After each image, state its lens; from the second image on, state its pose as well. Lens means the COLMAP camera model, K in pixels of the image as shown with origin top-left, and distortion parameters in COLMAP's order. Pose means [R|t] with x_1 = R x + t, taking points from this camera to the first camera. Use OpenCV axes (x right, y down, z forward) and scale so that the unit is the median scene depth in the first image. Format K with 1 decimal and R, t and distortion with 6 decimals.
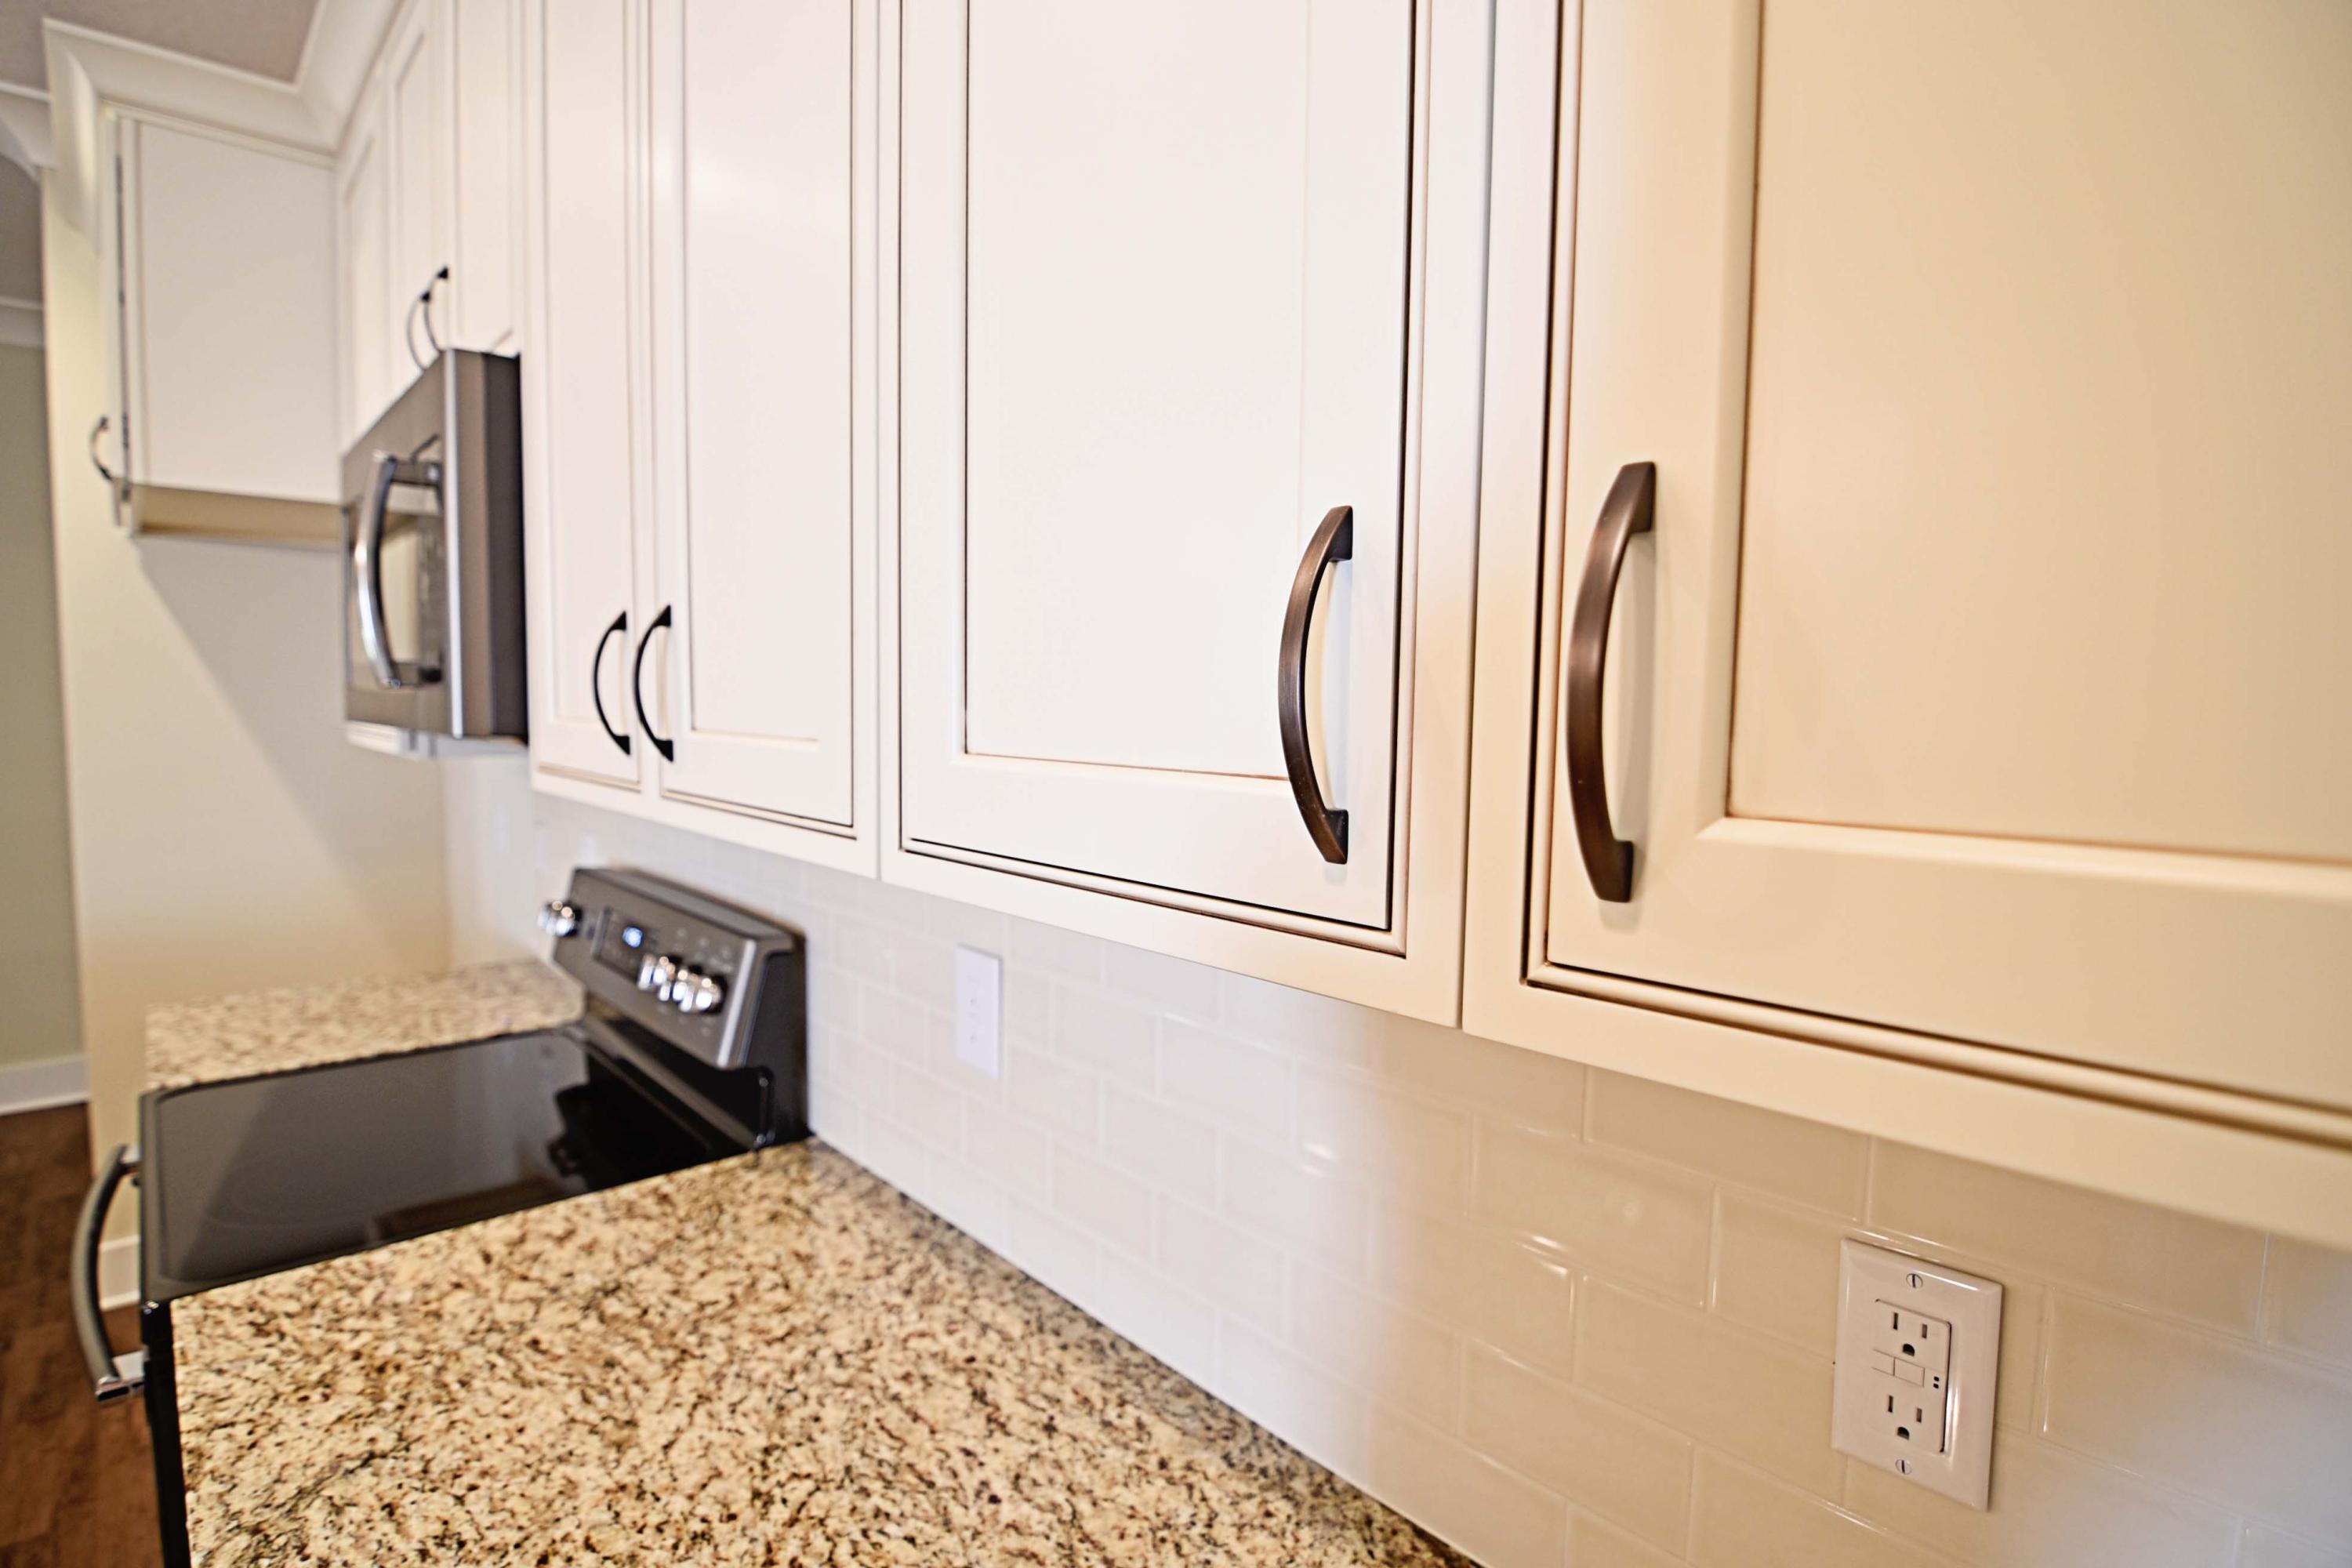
lens RADIAL K [[1139.9, 0, 1169.7], [0, 1139.9, 784.0], [0, 0, 1]] dist [-0.003743, -0.010624]
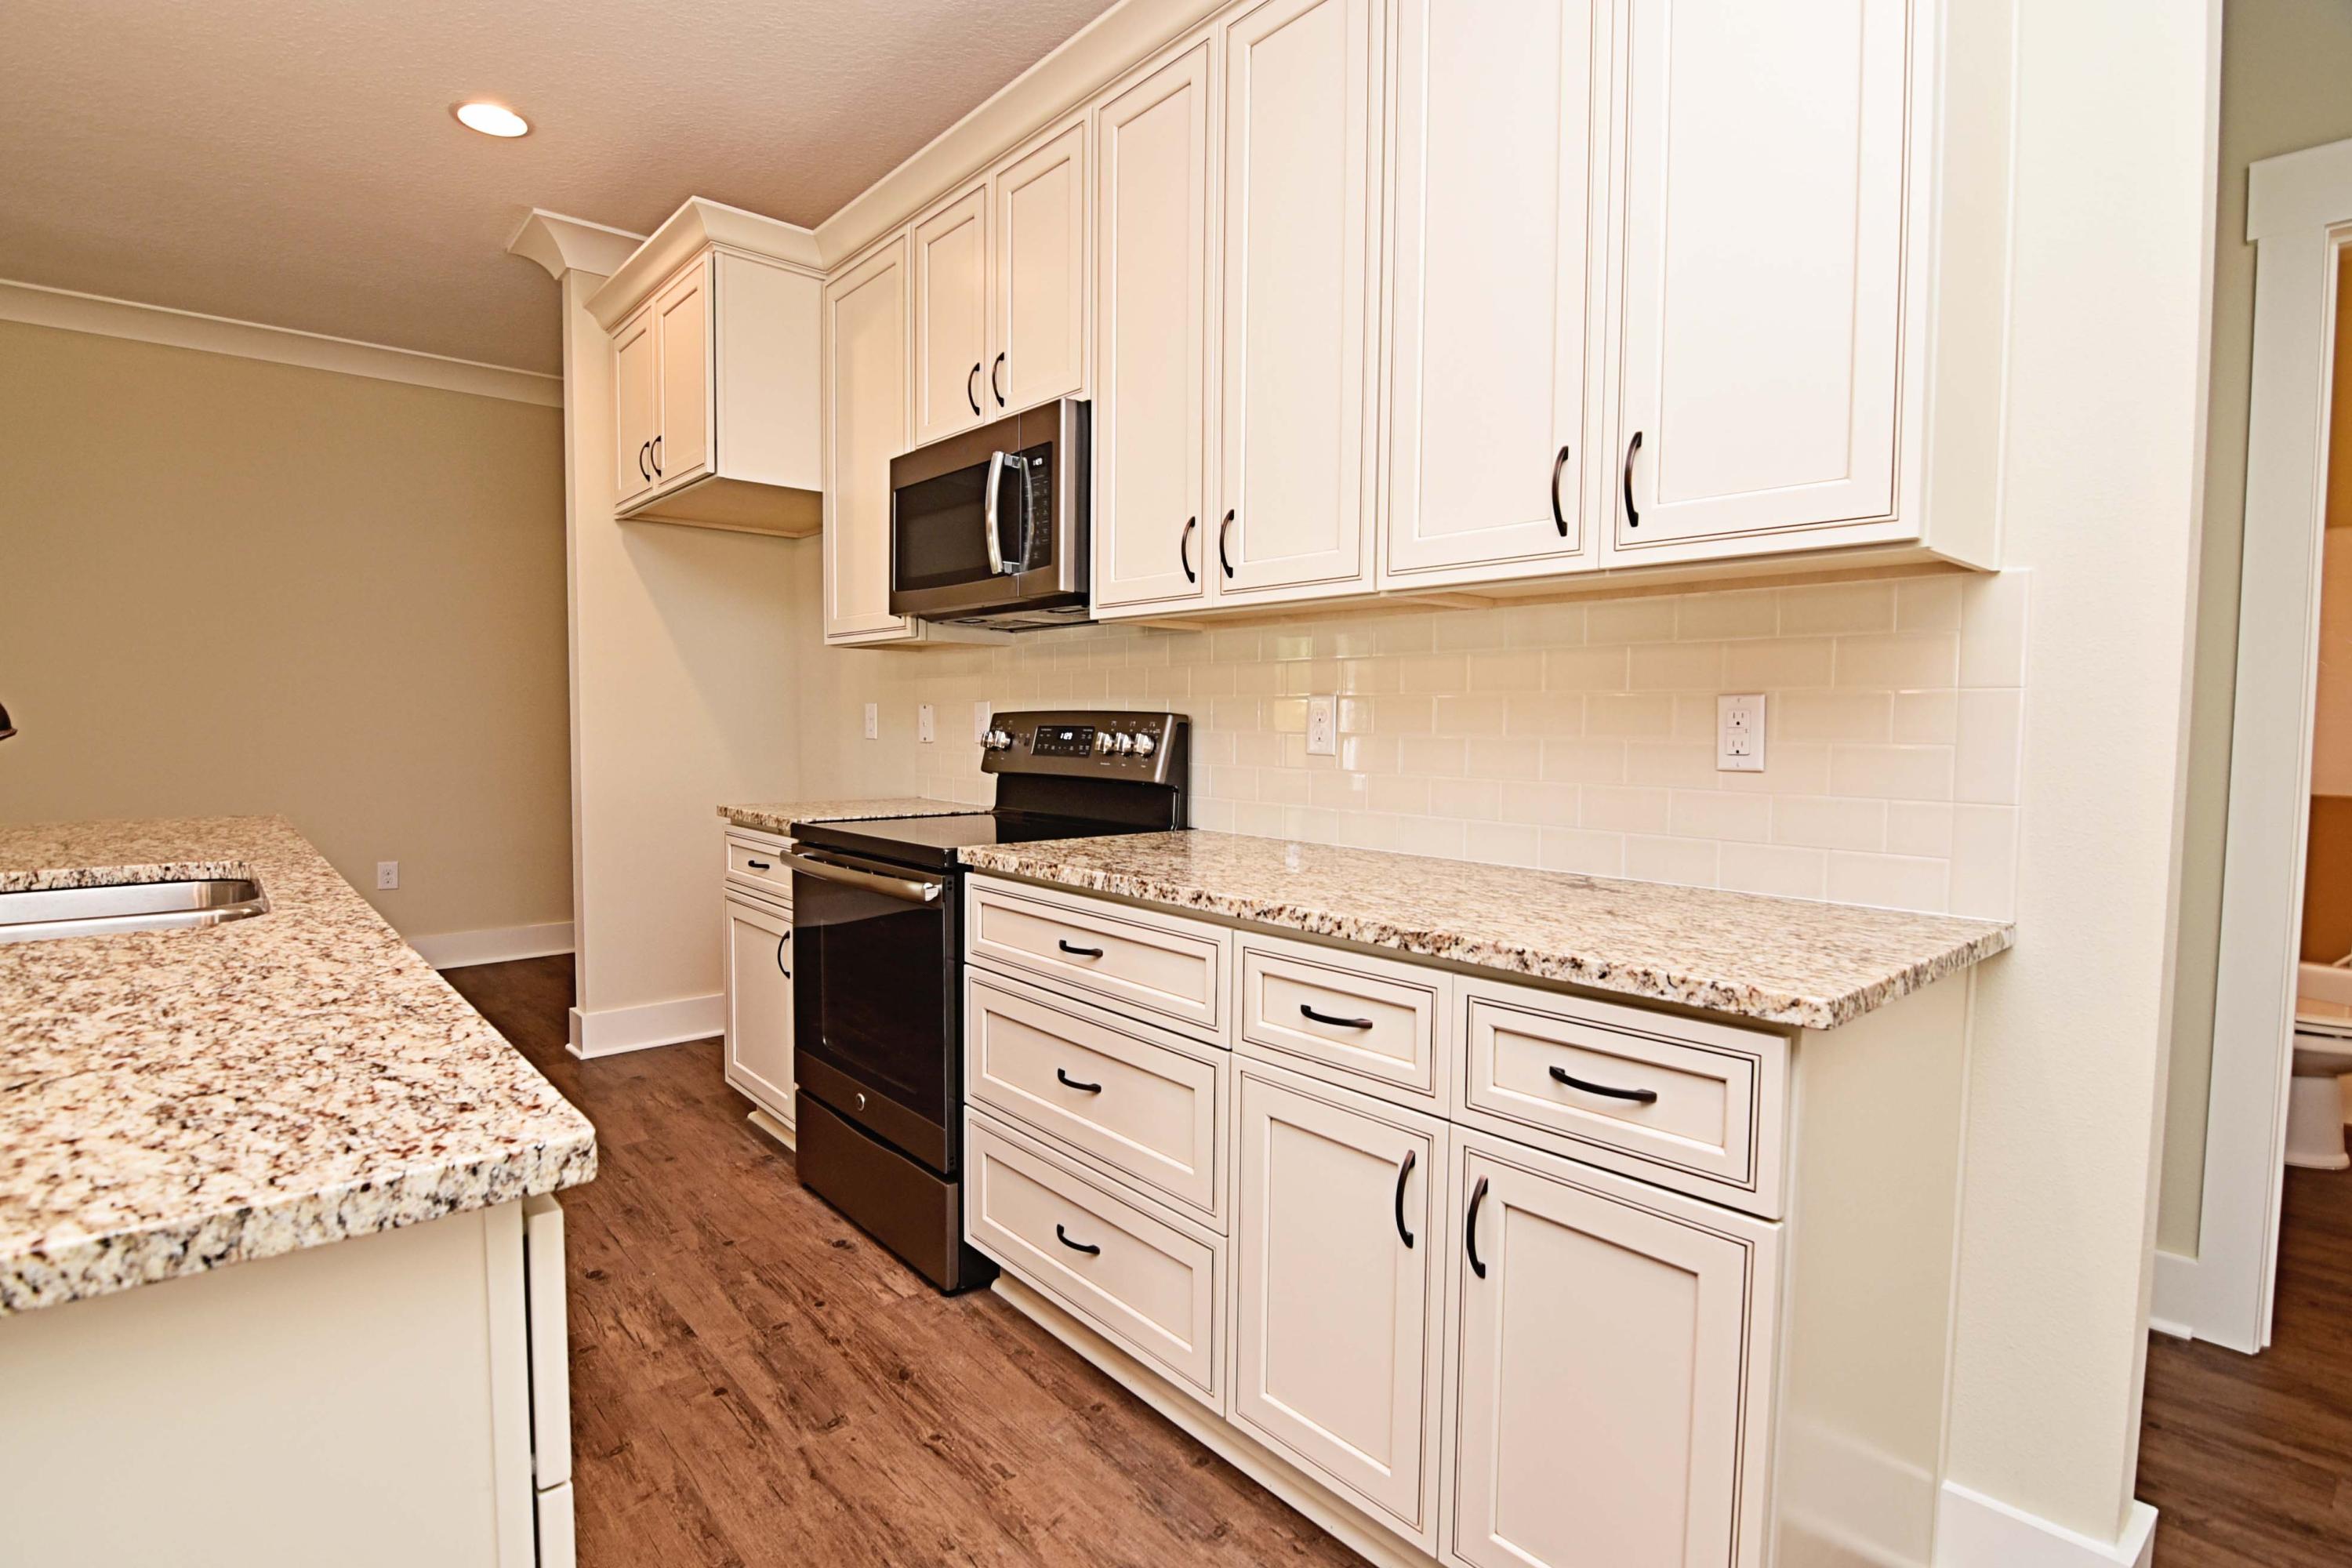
lens RADIAL K [[1139.9, 0, 1169.7], [0, 1139.9, 784.0], [0, 0, 1]] dist [-0.003743, -0.010624]
pose [[0.999403, 0.004369, -0.034273, -0.364142], [-0.005148, 0.999729, -0.022685, 0.345573], [0.034165, 0.022848, 0.999155, -1.000897]]
